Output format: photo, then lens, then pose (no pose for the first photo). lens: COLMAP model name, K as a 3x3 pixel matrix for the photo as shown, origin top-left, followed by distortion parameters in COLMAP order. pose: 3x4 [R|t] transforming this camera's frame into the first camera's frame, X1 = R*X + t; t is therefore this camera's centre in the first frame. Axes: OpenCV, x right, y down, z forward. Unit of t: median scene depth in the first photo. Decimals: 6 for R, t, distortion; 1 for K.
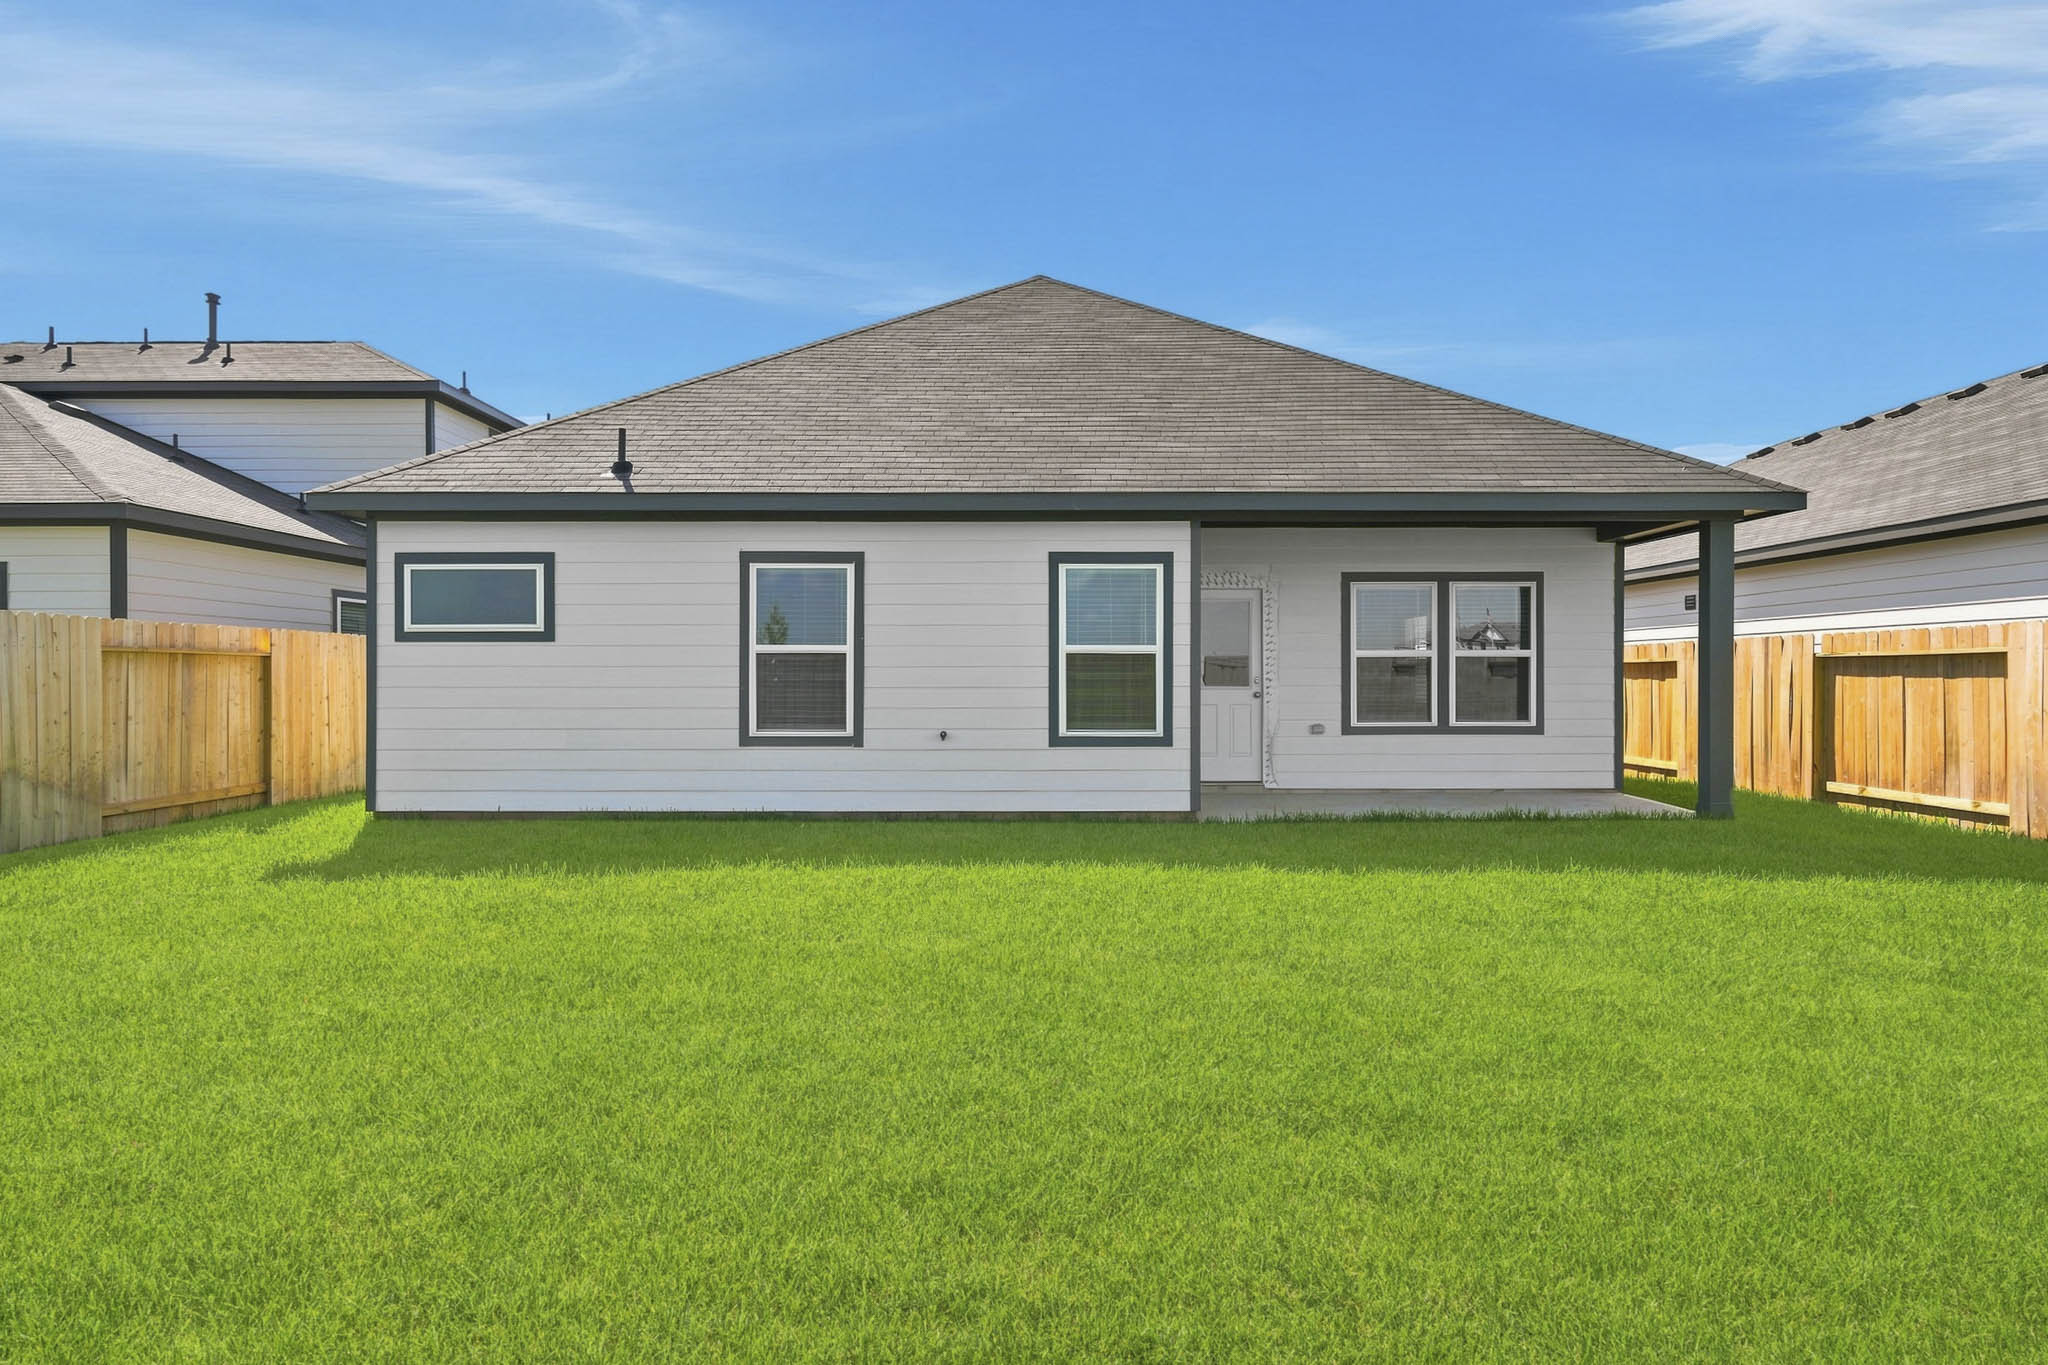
lens RADIAL K [[1054.7, 0, 1024.0], [0, 1054.7, 682.5], [0, 0, 1]] dist [0.006338, 0.000552]
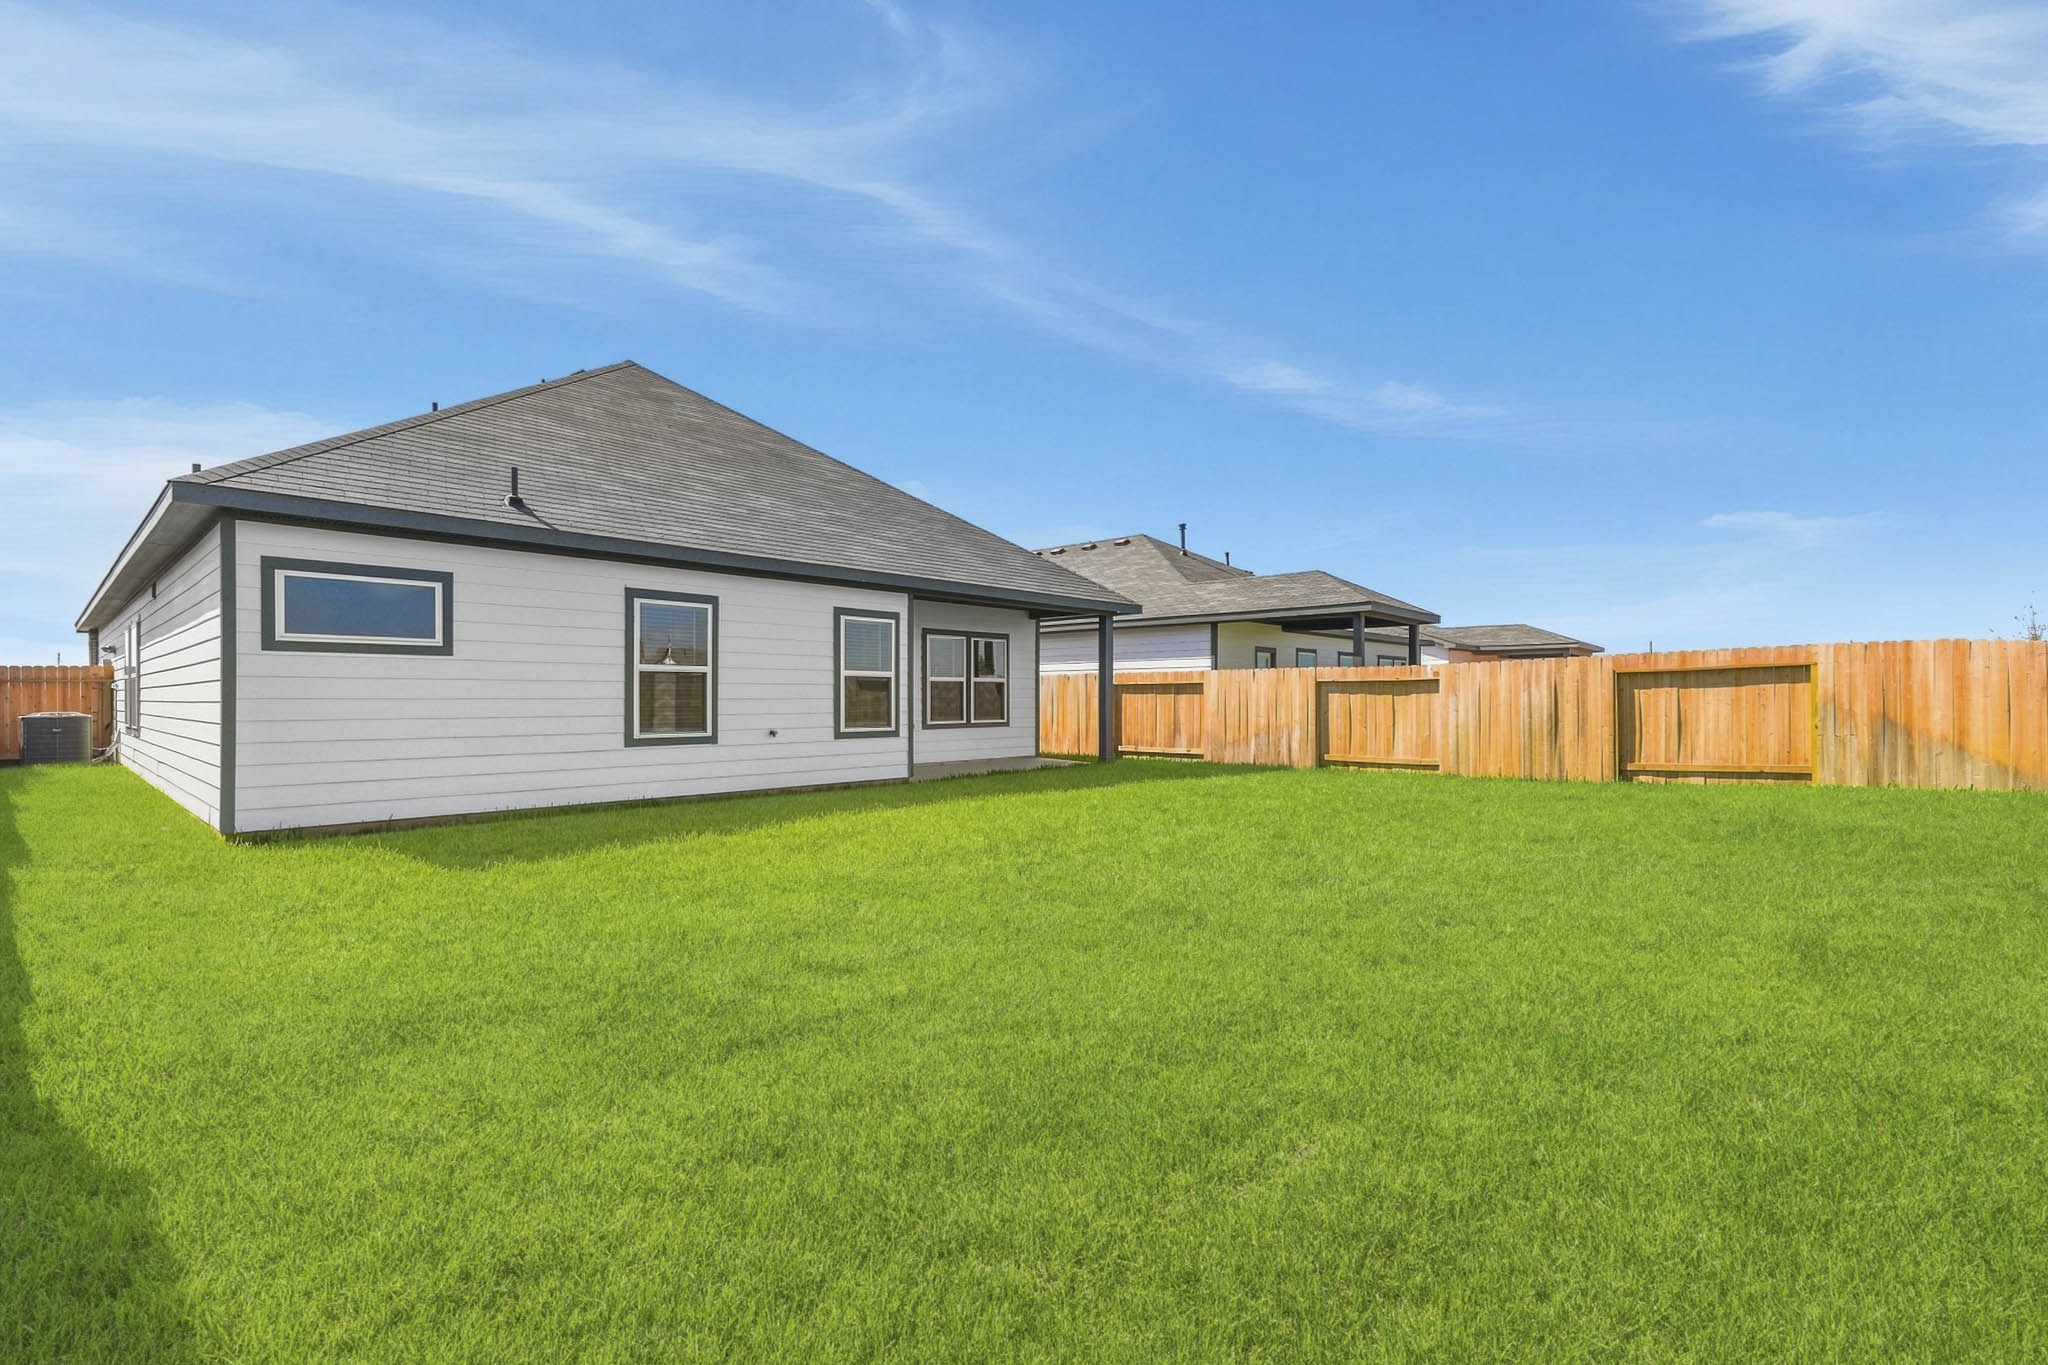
lens RADIAL K [[910.8, 0, 1024.4], [0, 910.8, 690.8], [0, 0, 1]] dist [-0.000172, -0.000181]
pose [[0.673909, 0.006814, 0.738783, -0.734094], [0.001152, 0.999947, -0.010273, 0.006565], [-0.738814, 0.007774, 0.673865, -0.048495]]
